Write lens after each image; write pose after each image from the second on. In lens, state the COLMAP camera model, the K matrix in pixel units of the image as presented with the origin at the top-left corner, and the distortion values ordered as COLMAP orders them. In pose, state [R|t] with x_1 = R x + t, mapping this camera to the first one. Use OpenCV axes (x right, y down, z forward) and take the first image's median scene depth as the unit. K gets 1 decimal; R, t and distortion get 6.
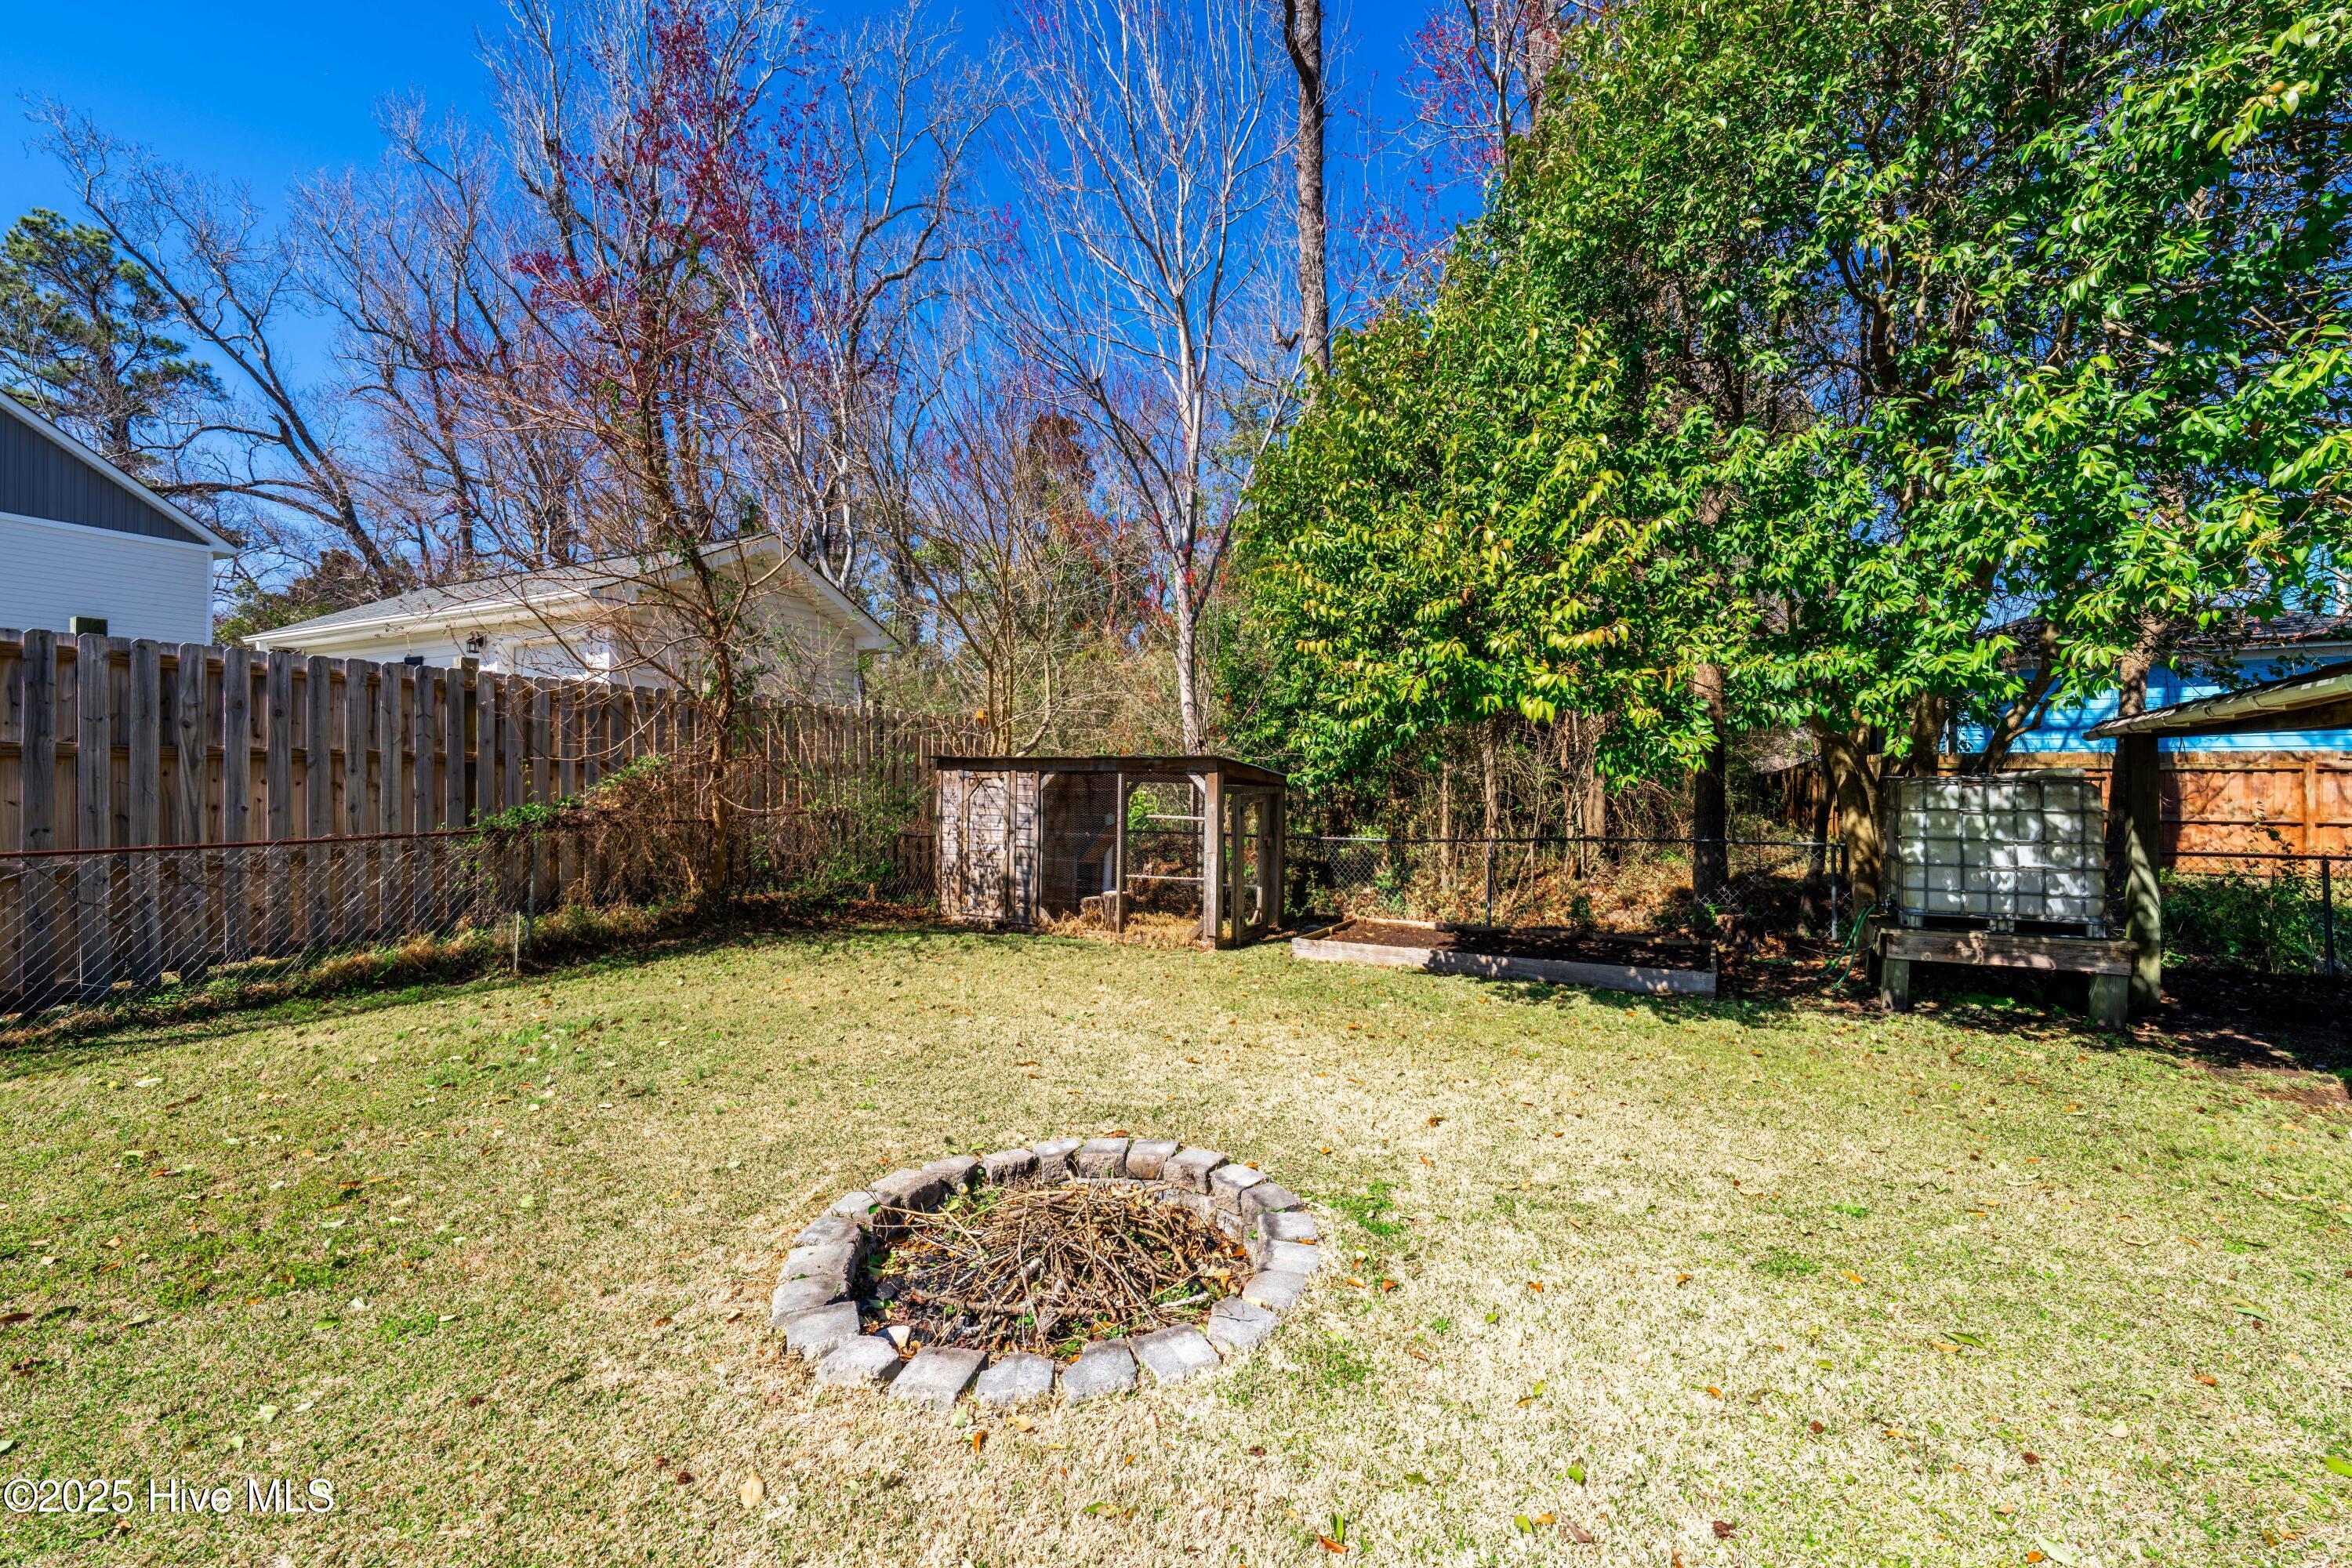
lens RADIAL K [[941.7, 0, 1166.7], [0, 941.7, 778.6], [0, 0, 1]] dist [-0.002062, -0.000262]
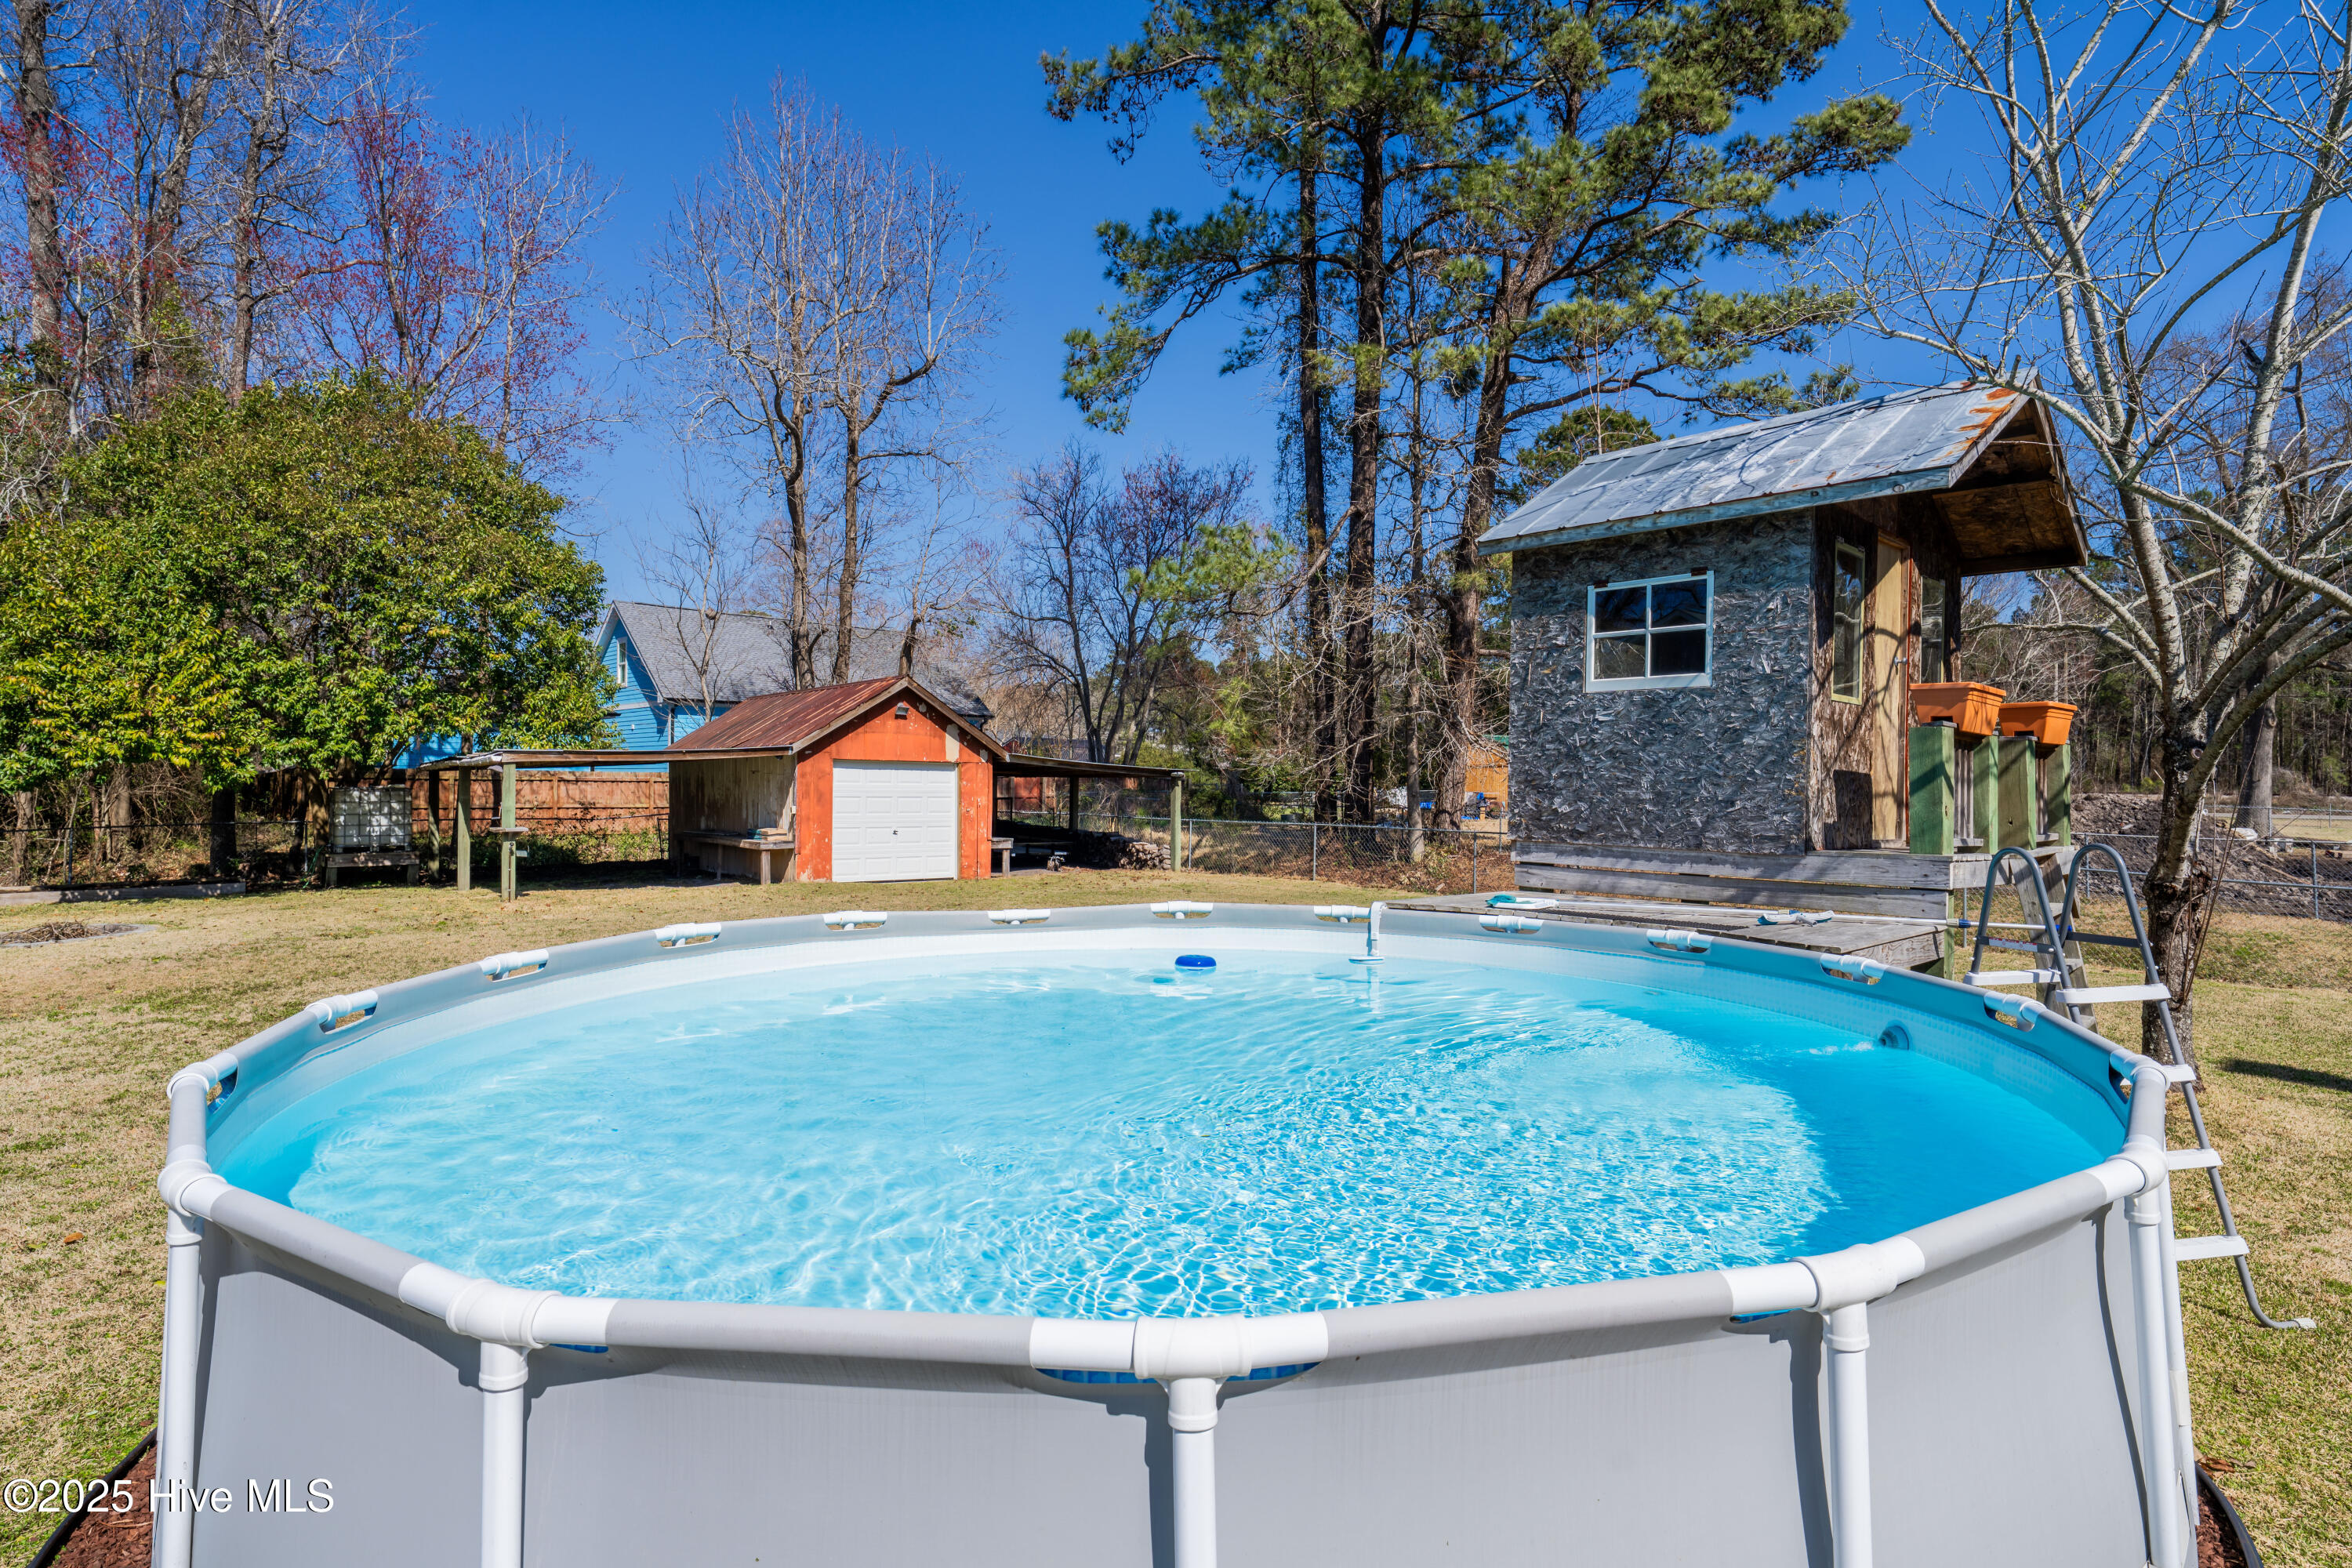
lens RADIAL K [[1223.4, 0, 1184.1], [0, 1223.4, 787.6], [0, 0, 1]] dist [-0.002995, -0.000303]
pose [[0.331728, -0.000717, 0.943375, -1.003853], [-0.005804, 0.999979, 0.002801, -0.017801], [-0.943357, -0.006404, 0.331717, -1.455036]]
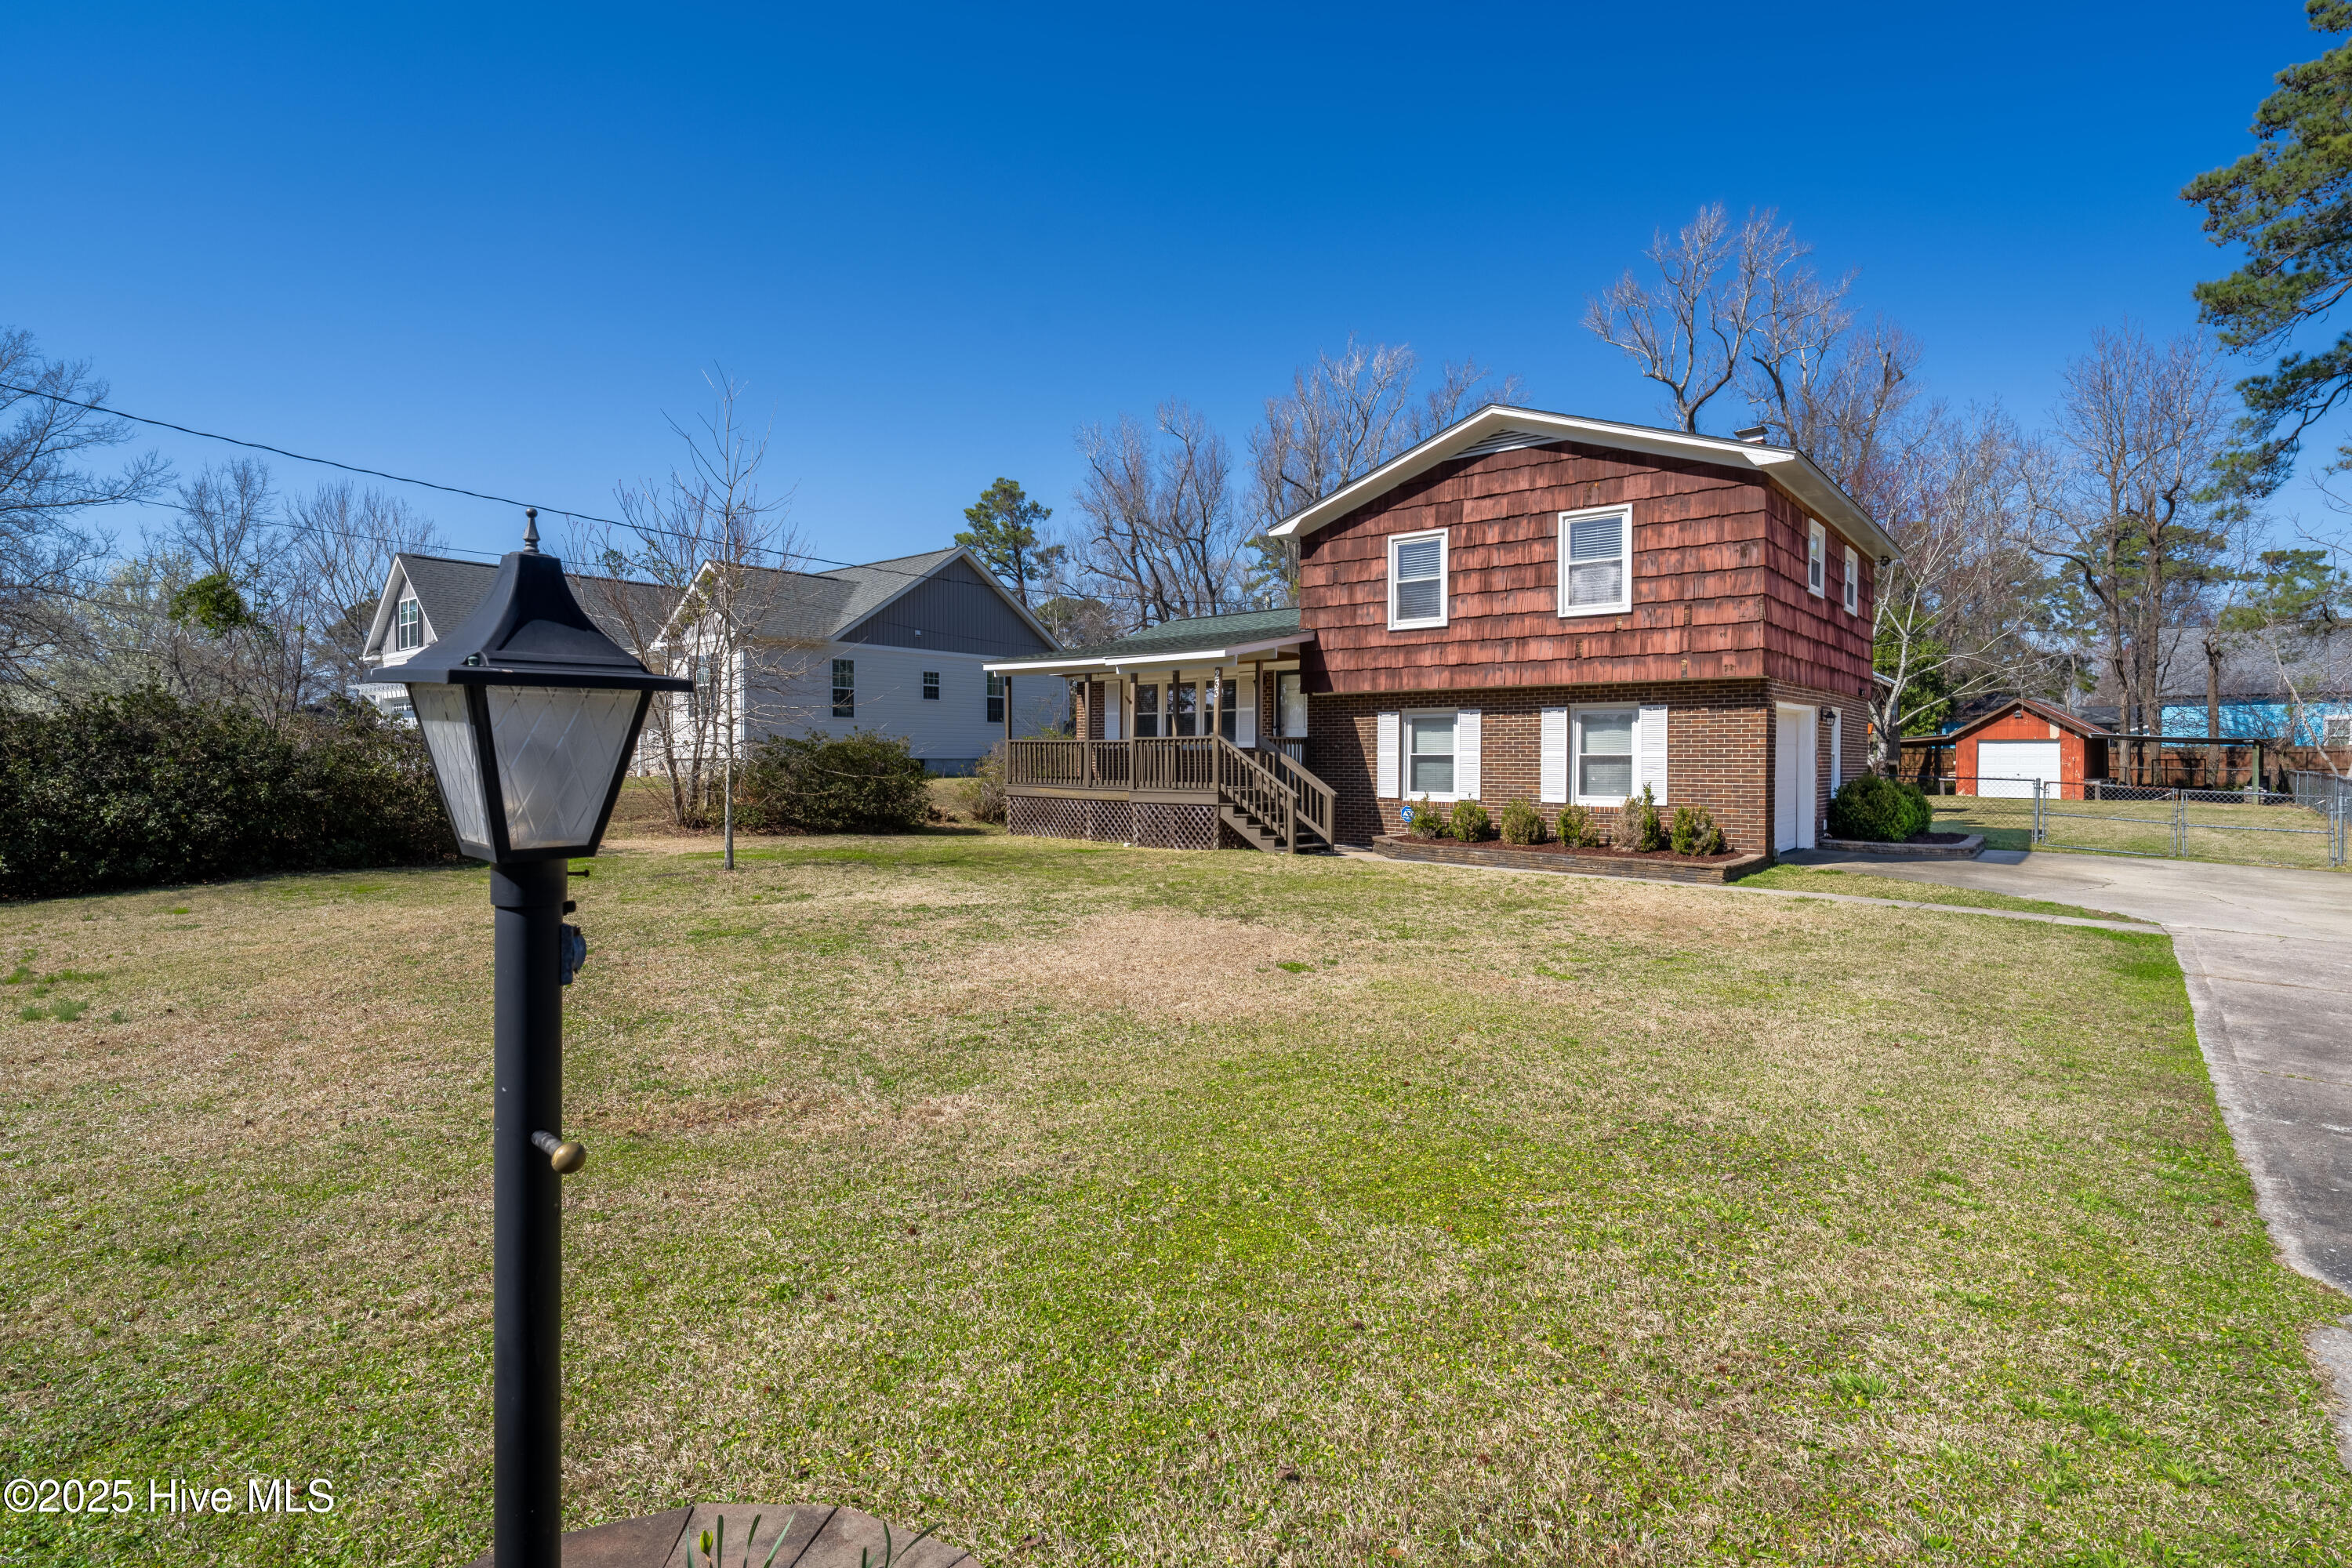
lens RADIAL K [[1177.6, 0, 1163.0], [0, 1177.6, 775.2], [0, 0, 1]] dist [0.000335, -0.000052]
pose [[0.978364, 0.002923, -0.206870, -1.263670], [-0.001548, 0.999976, 0.006809, 0.051350], [0.206885, -0.006341, 0.978345, -5.168269]]
